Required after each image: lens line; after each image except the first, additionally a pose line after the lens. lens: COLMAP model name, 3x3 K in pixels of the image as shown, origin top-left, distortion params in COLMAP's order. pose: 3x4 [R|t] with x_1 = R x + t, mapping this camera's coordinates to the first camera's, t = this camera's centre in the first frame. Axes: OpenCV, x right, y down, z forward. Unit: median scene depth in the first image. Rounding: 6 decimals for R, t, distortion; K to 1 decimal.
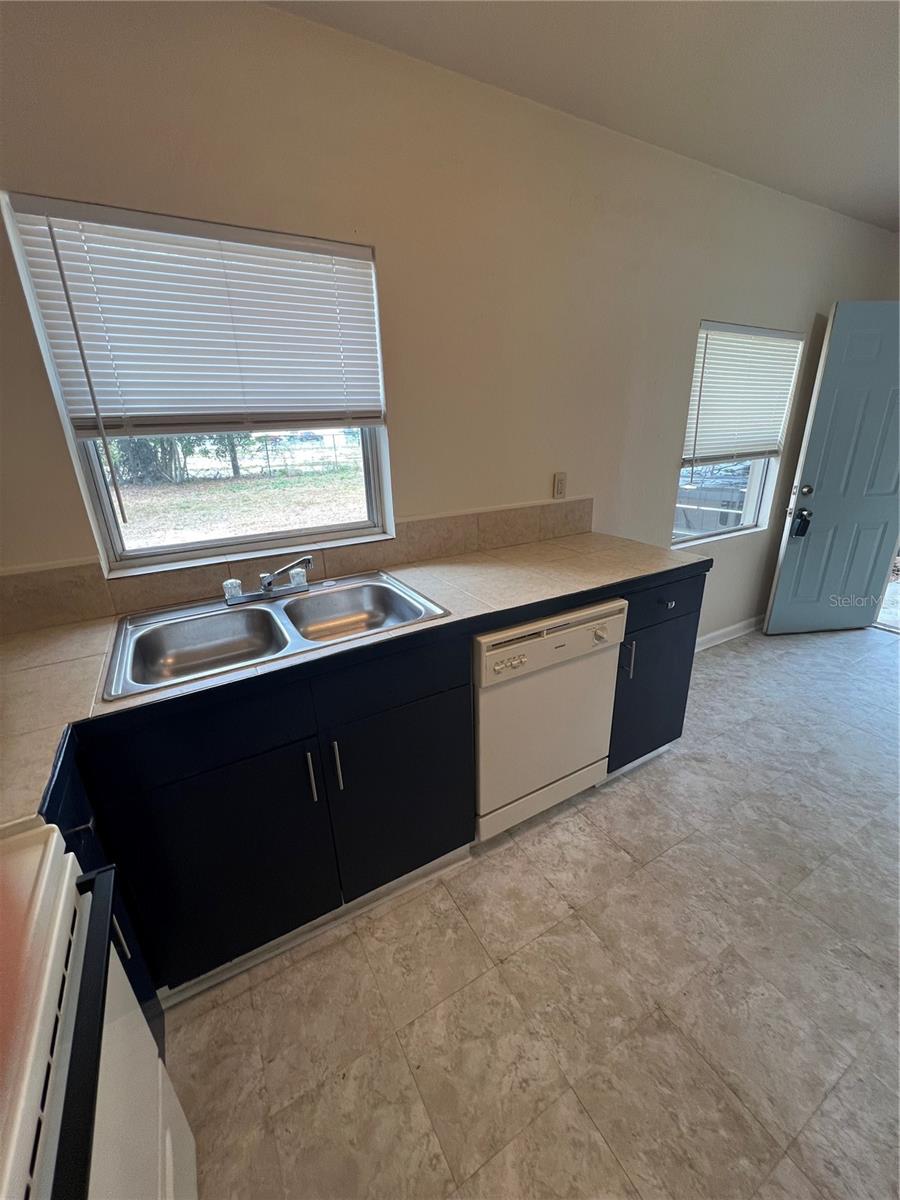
lens RADIAL K [[476.4, 0, 451.4], [0, 476.4, 599.7], [0, 0, 1]] dist [-0.004177, 0.001425]
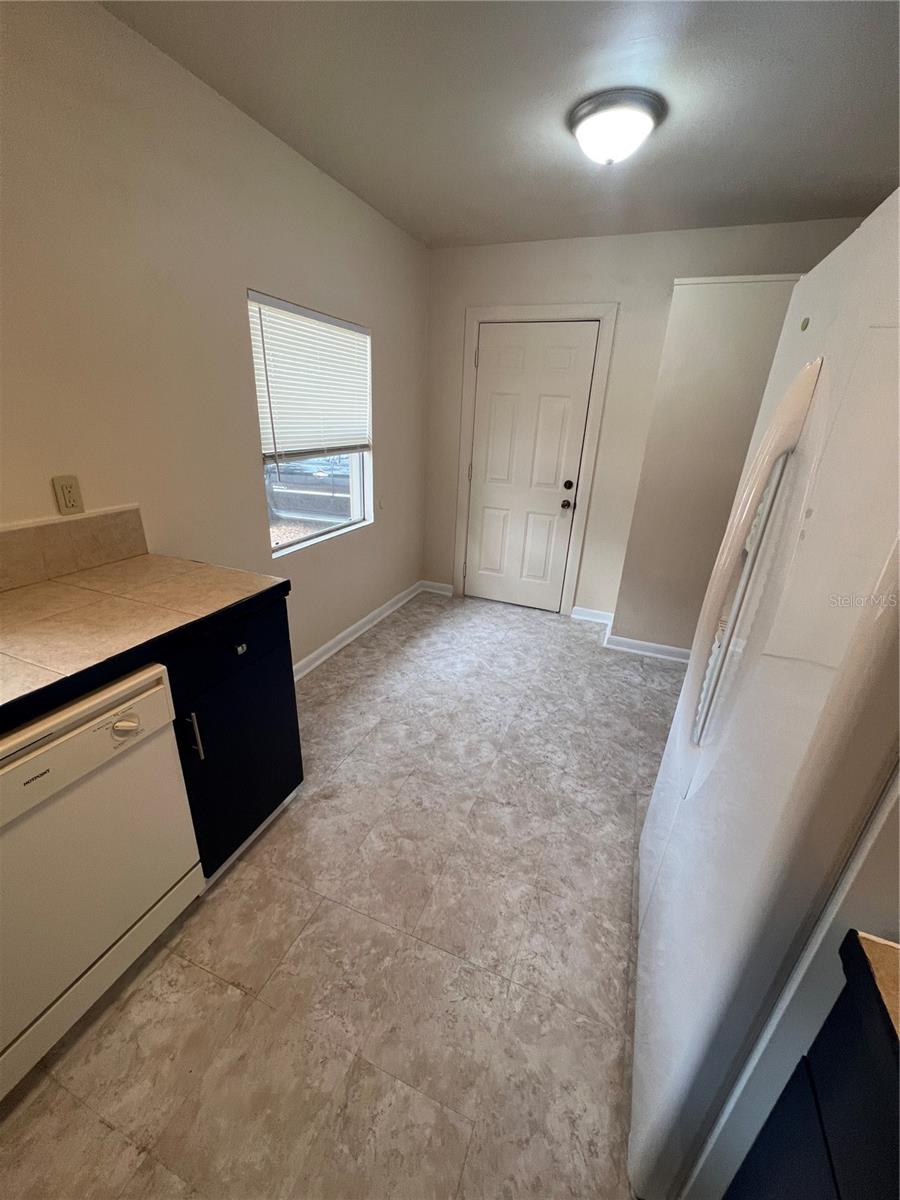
lens RADIAL K [[476.4, 0, 451.2], [0, 476.4, 599.6], [0, 0, 1]] dist [-0.004177, 0.001425]
pose [[0.781374, -0.172291, 0.599808, 0.256082], [0.151992, 0.984732, 0.084857, -0.077706], [-0.605271, 0.024861, 0.795632, 0.154178]]
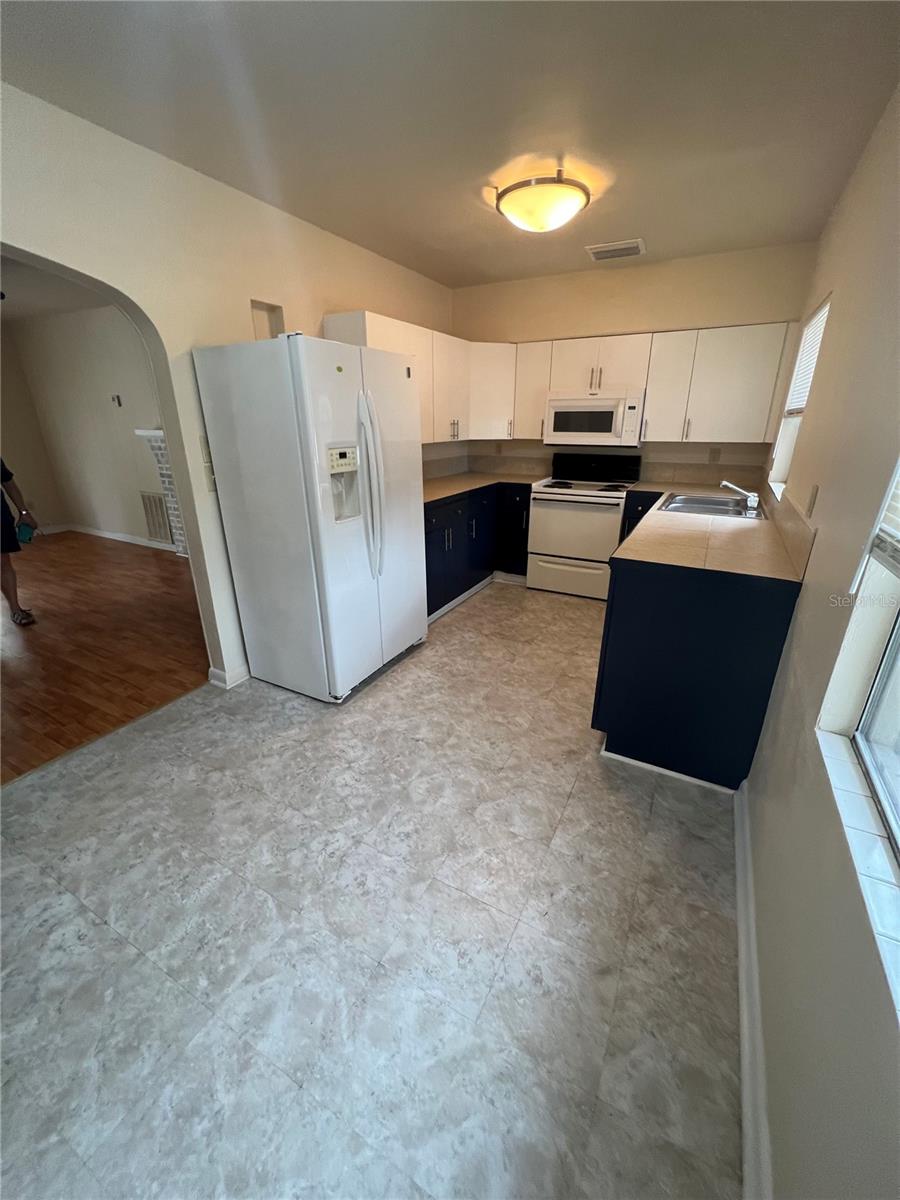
lens RADIAL K [[476.4, 0, 448.6], [0, 476.4, 599.1], [0, 0, 1]] dist [-0.004177, 0.001425]
pose [[-0.851618, 0.214801, -0.478129, 1.318488], [-0.155941, 0.767047, 0.622352, -0.584643], [0.500429, 0.604566, -0.619734, 1.470593]]
